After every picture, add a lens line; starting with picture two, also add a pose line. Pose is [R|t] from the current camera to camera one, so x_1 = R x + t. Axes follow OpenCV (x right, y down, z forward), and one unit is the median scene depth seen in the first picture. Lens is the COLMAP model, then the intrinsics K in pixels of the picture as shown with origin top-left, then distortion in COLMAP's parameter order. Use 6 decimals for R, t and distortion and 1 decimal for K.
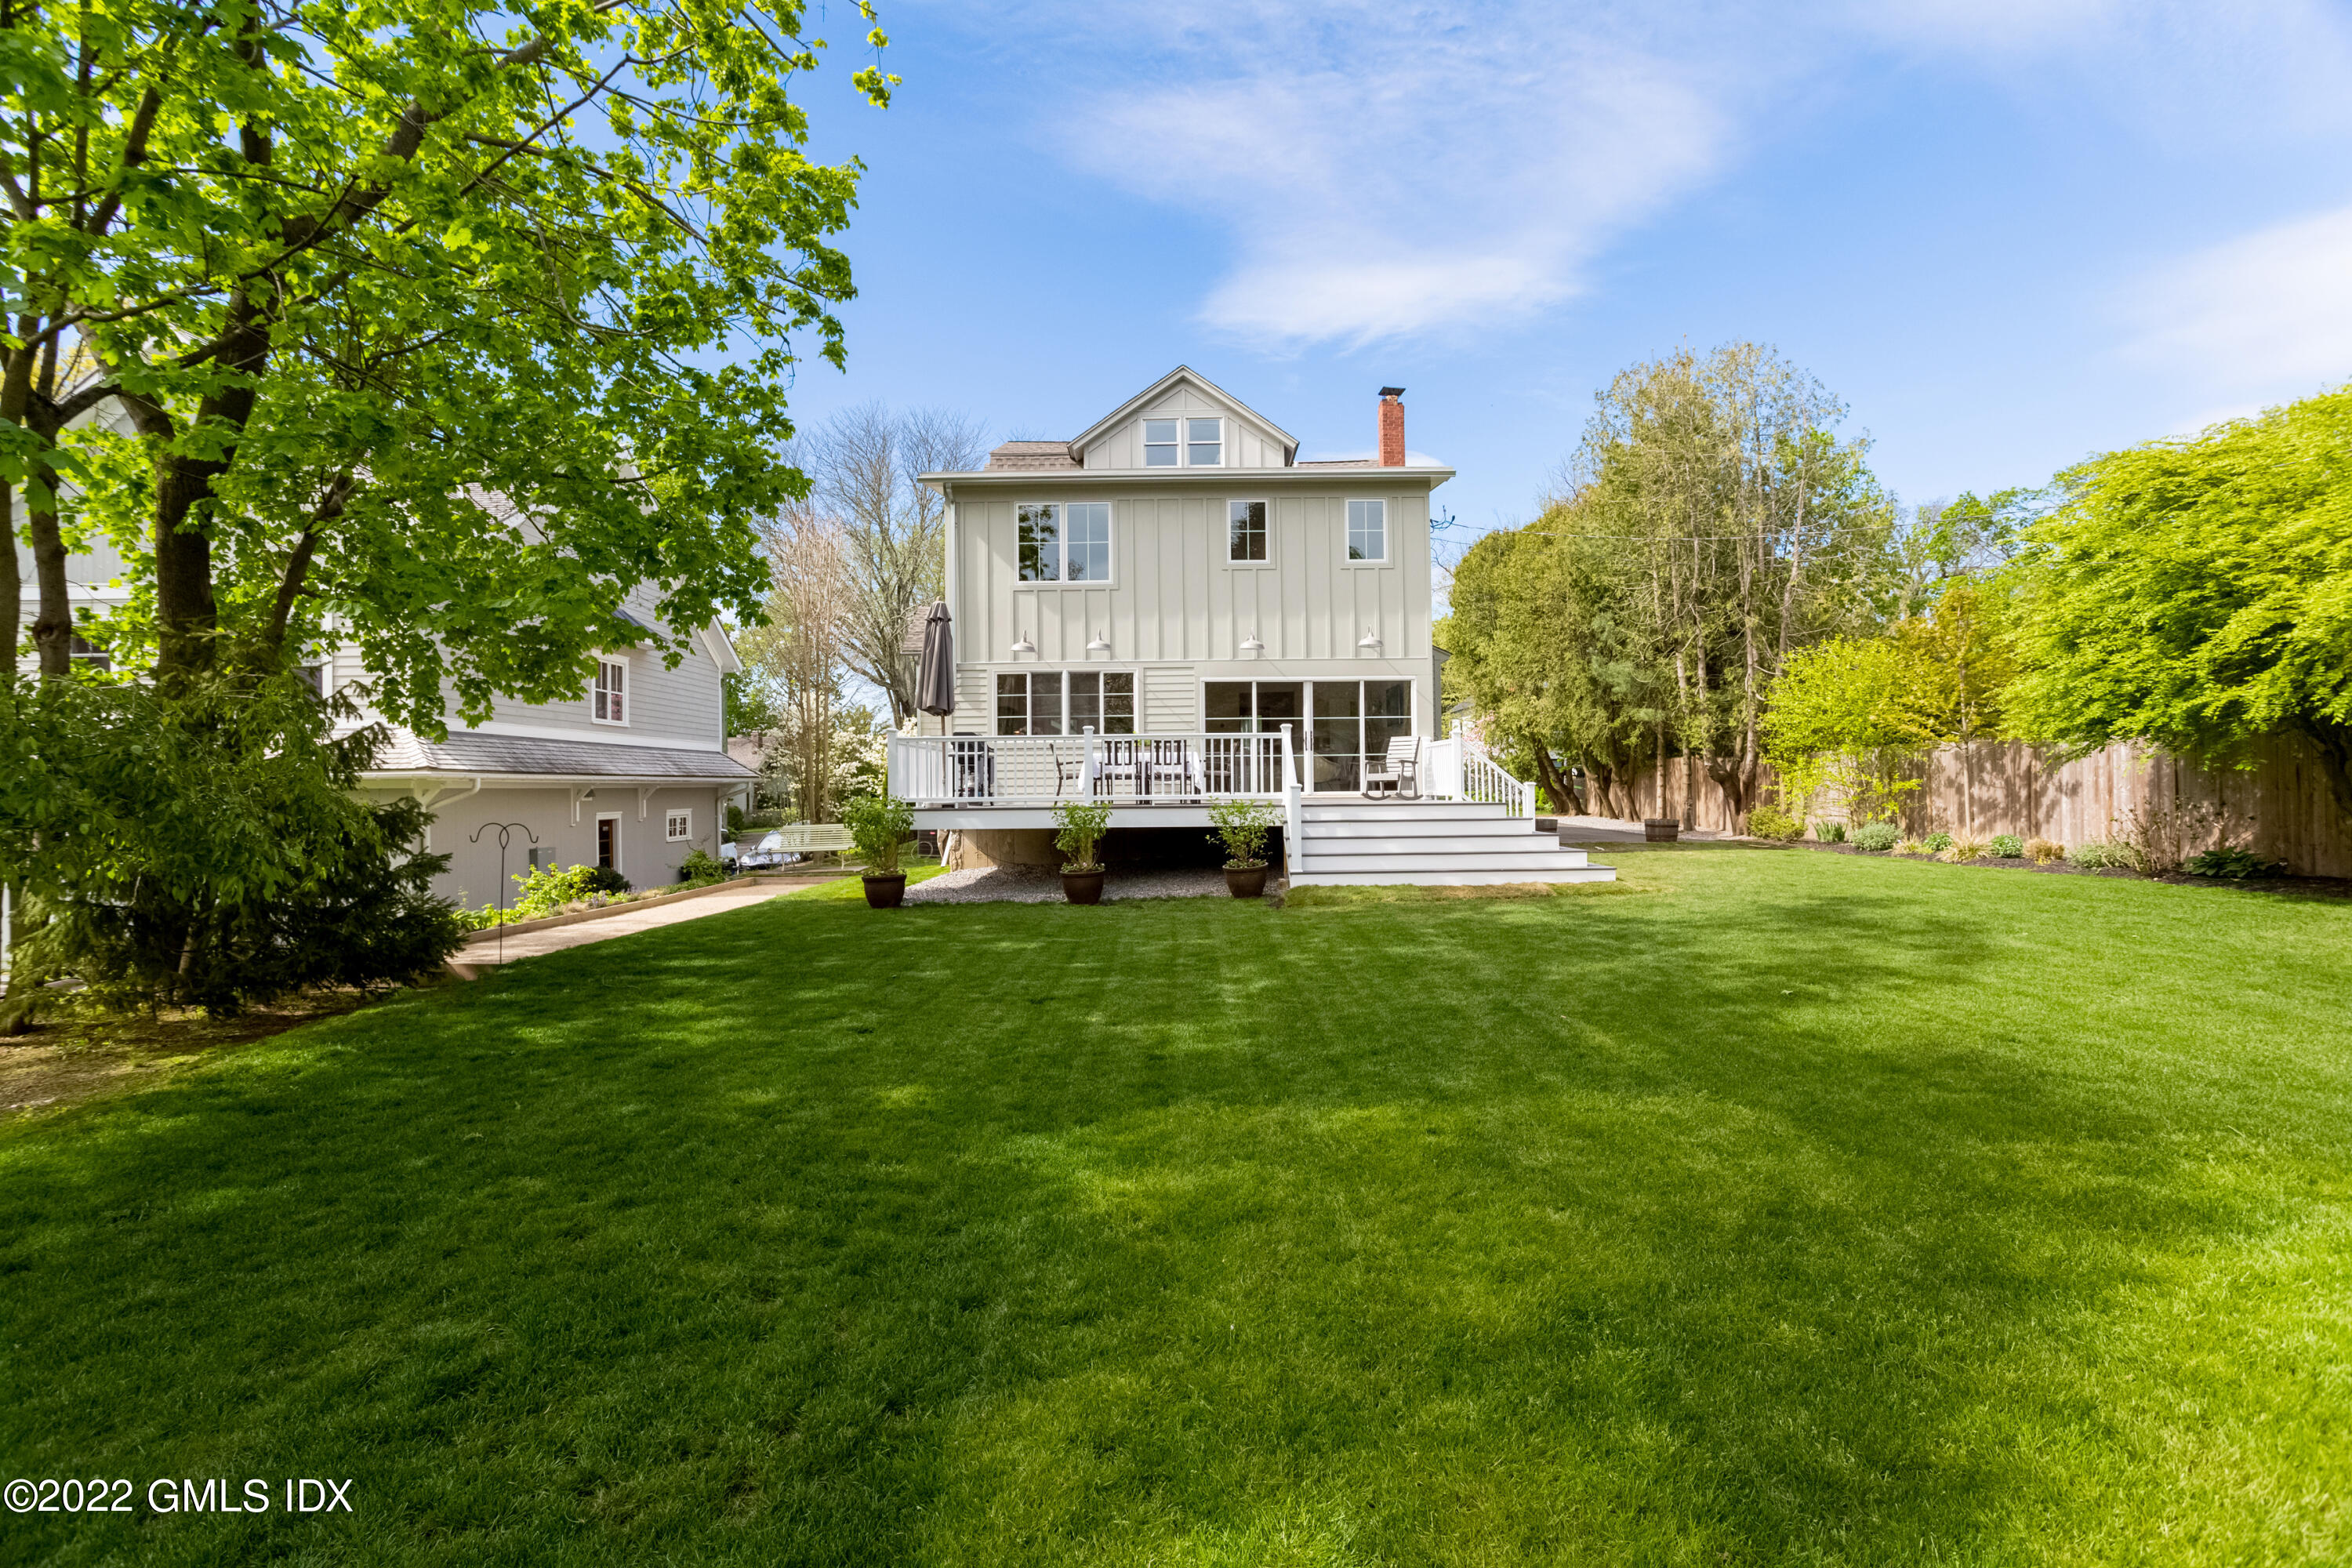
lens RADIAL K [[1138.1, 0, 1159.7], [0, 1138.1, 780.9], [0, 0, 1]] dist [-0.093348, 0.047476]
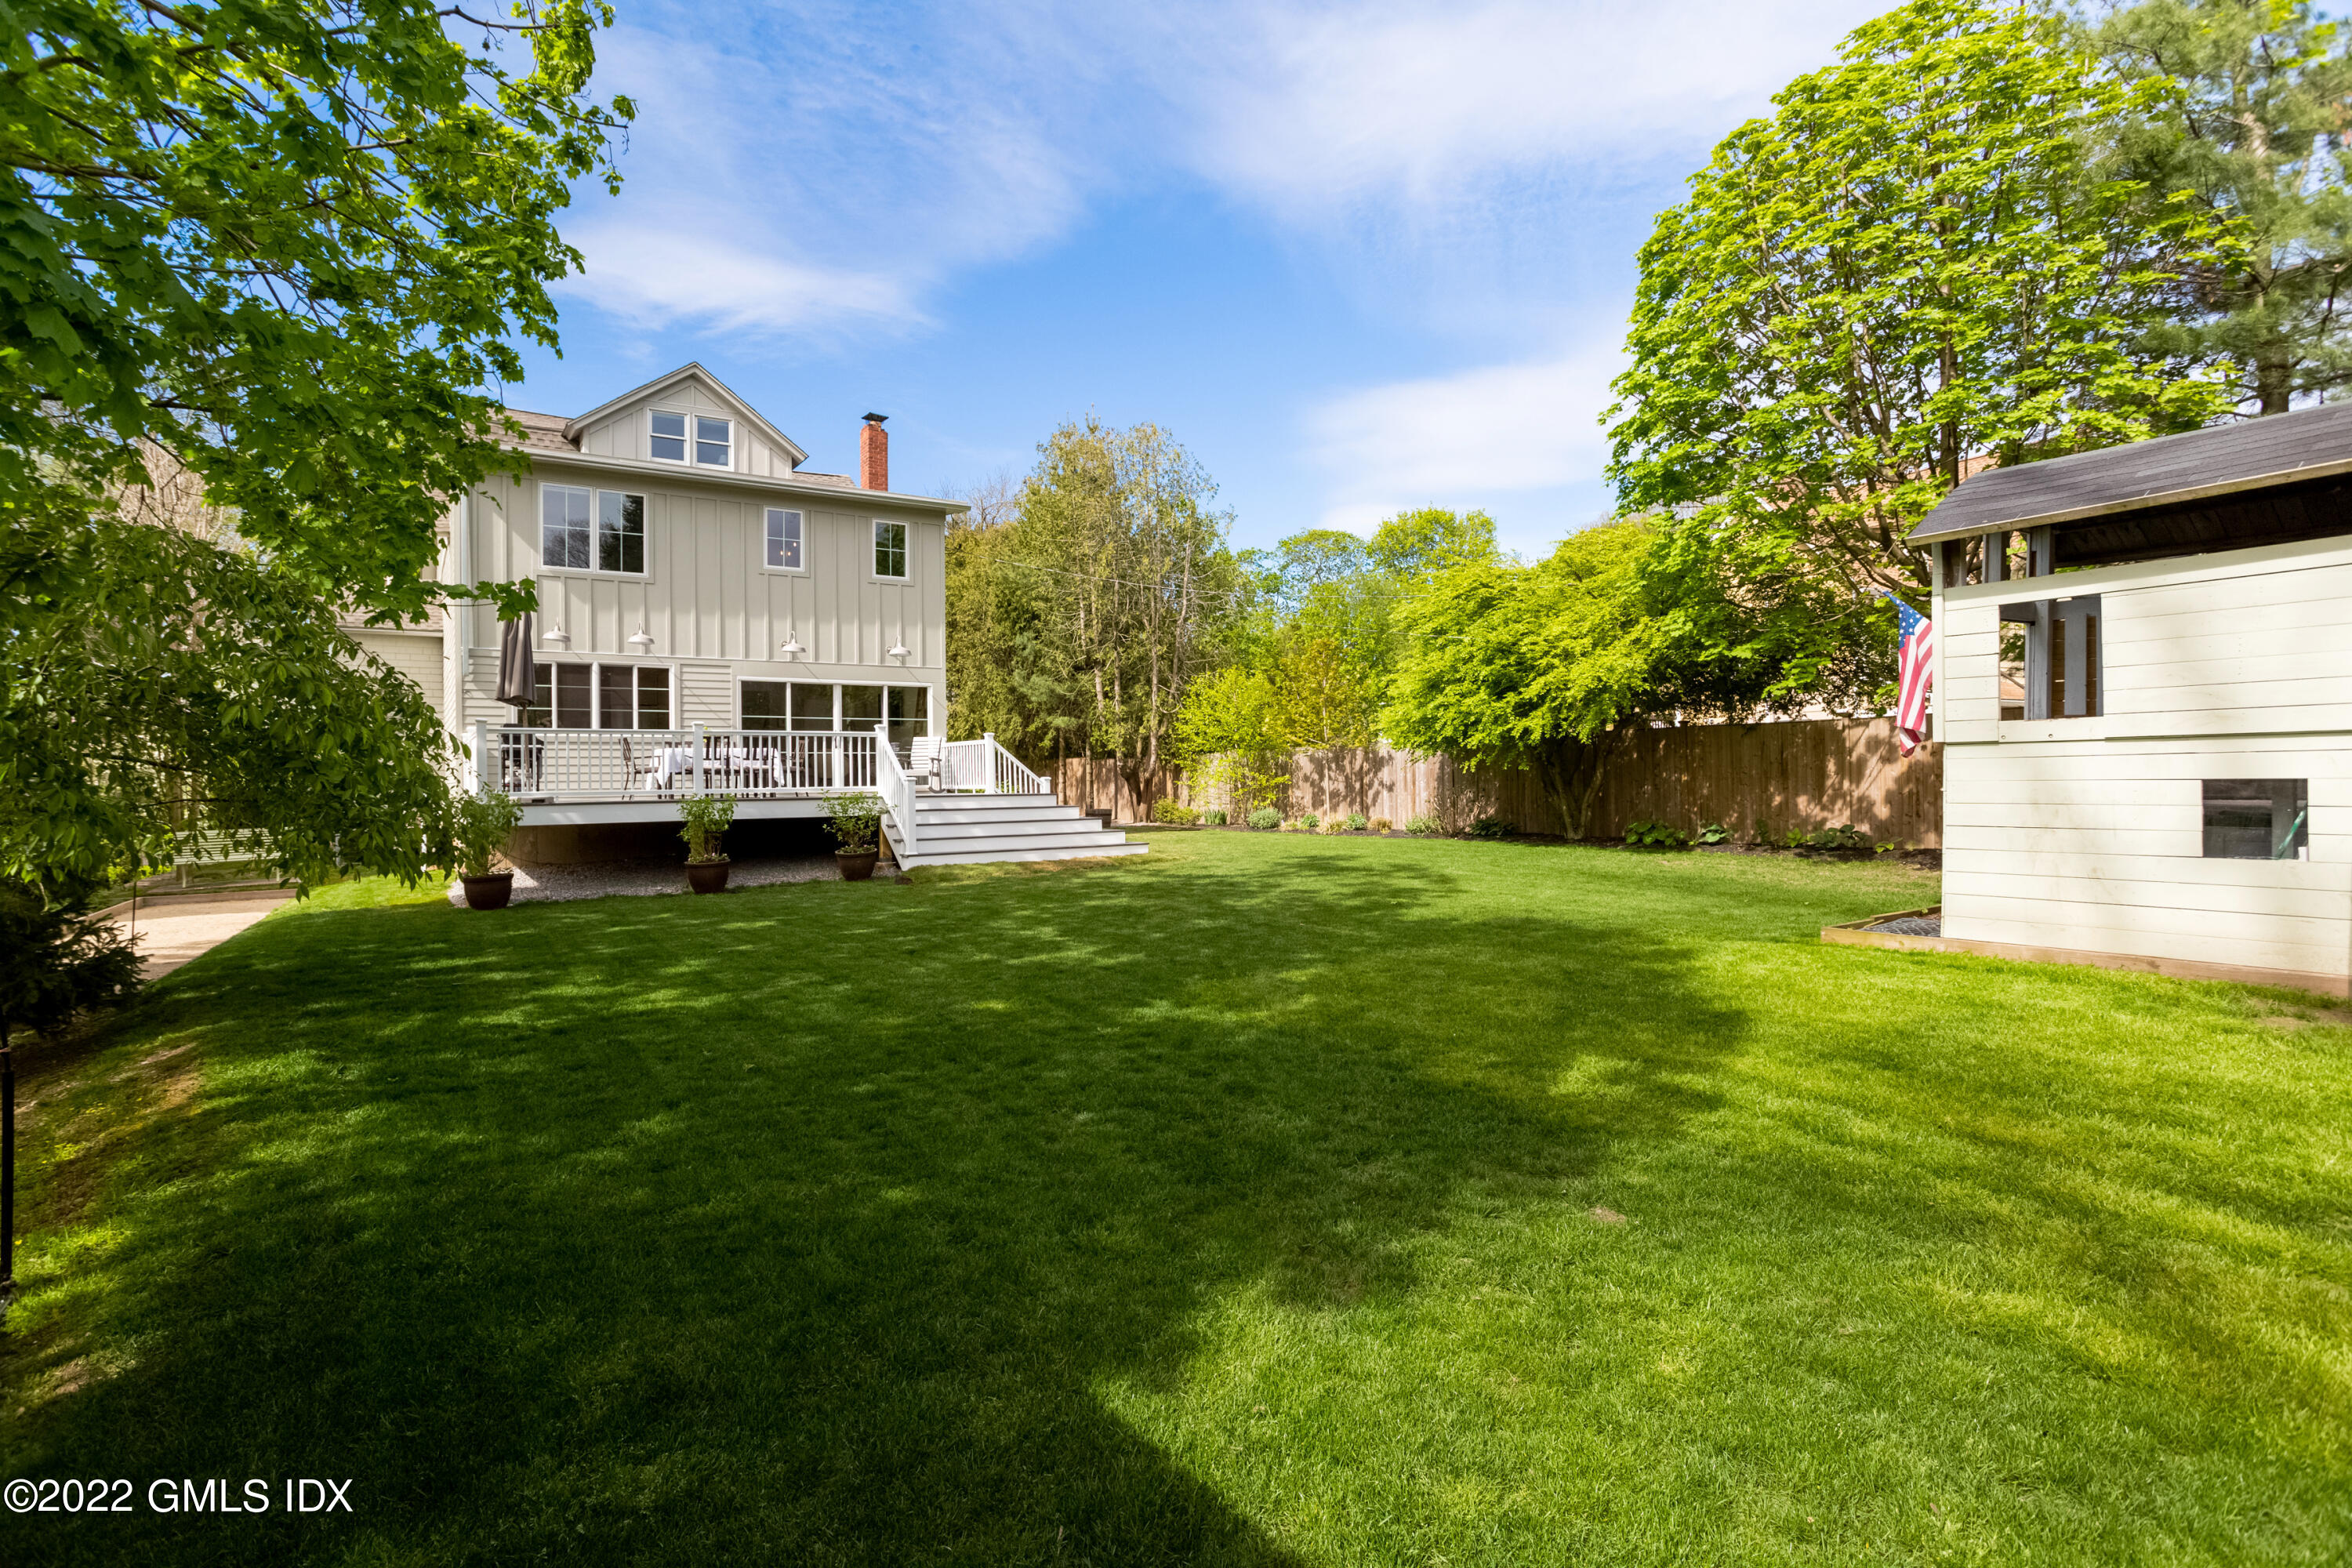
lens RADIAL K [[1138.1, 0, 1159.7], [0, 1138.1, 780.9], [0, 0, 1]] dist [-0.093348, 0.047476]
pose [[0.820268, -0.000841, 0.571979, -0.232953], [0.000731, 1.000000, 0.000422, 0.004009], [-0.571979, 0.000072, 0.820268, -0.055785]]
